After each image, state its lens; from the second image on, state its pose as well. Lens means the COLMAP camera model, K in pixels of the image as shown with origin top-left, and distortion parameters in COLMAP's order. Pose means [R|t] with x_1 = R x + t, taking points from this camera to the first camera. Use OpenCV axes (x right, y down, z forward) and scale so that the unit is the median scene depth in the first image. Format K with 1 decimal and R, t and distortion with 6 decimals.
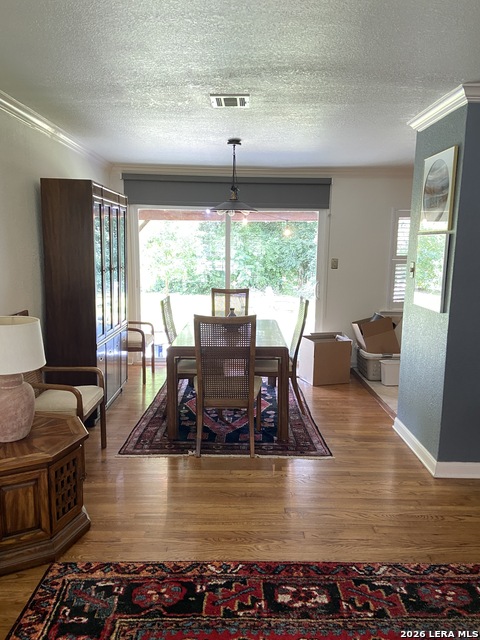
lens RADIAL K [[486.7, 0, 239.9], [0, 486.7, 315.7], [0, 0, 1]] dist [0.075485, -0.057606]
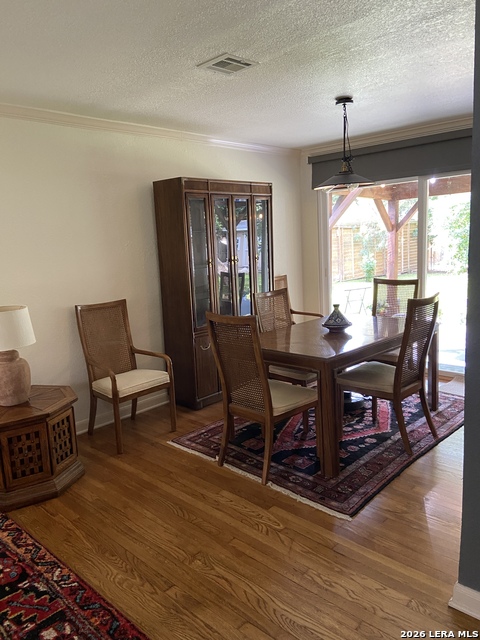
lens RADIAL K [[486.7, 0, 236.9], [0, 486.7, 315.9], [0, 0, 1]] dist [0.075485, -0.057606]
pose [[0.714145, 0.066971, -0.696787, 0.566478], [-0.041803, 0.997716, 0.053051, -0.044775], [0.698748, -0.008758, 0.715314, 0.361570]]
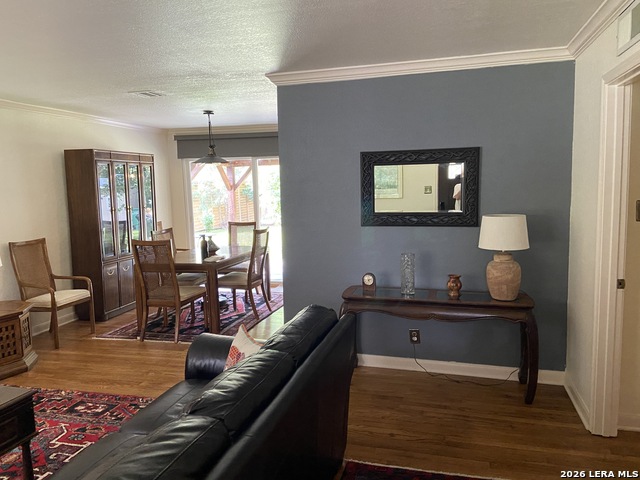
lens RADIAL K [[486.7, 0, 315.6], [0, 486.7, 237.5], [0, 0, 1]] dist [0.075485, -0.057606]
pose [[0.960596, -0.004024, -0.277921, 0.794971], [-0.004171, 0.999574, -0.028891, 0.028510], [0.277918, 0.028912, 0.960169, -0.235138]]
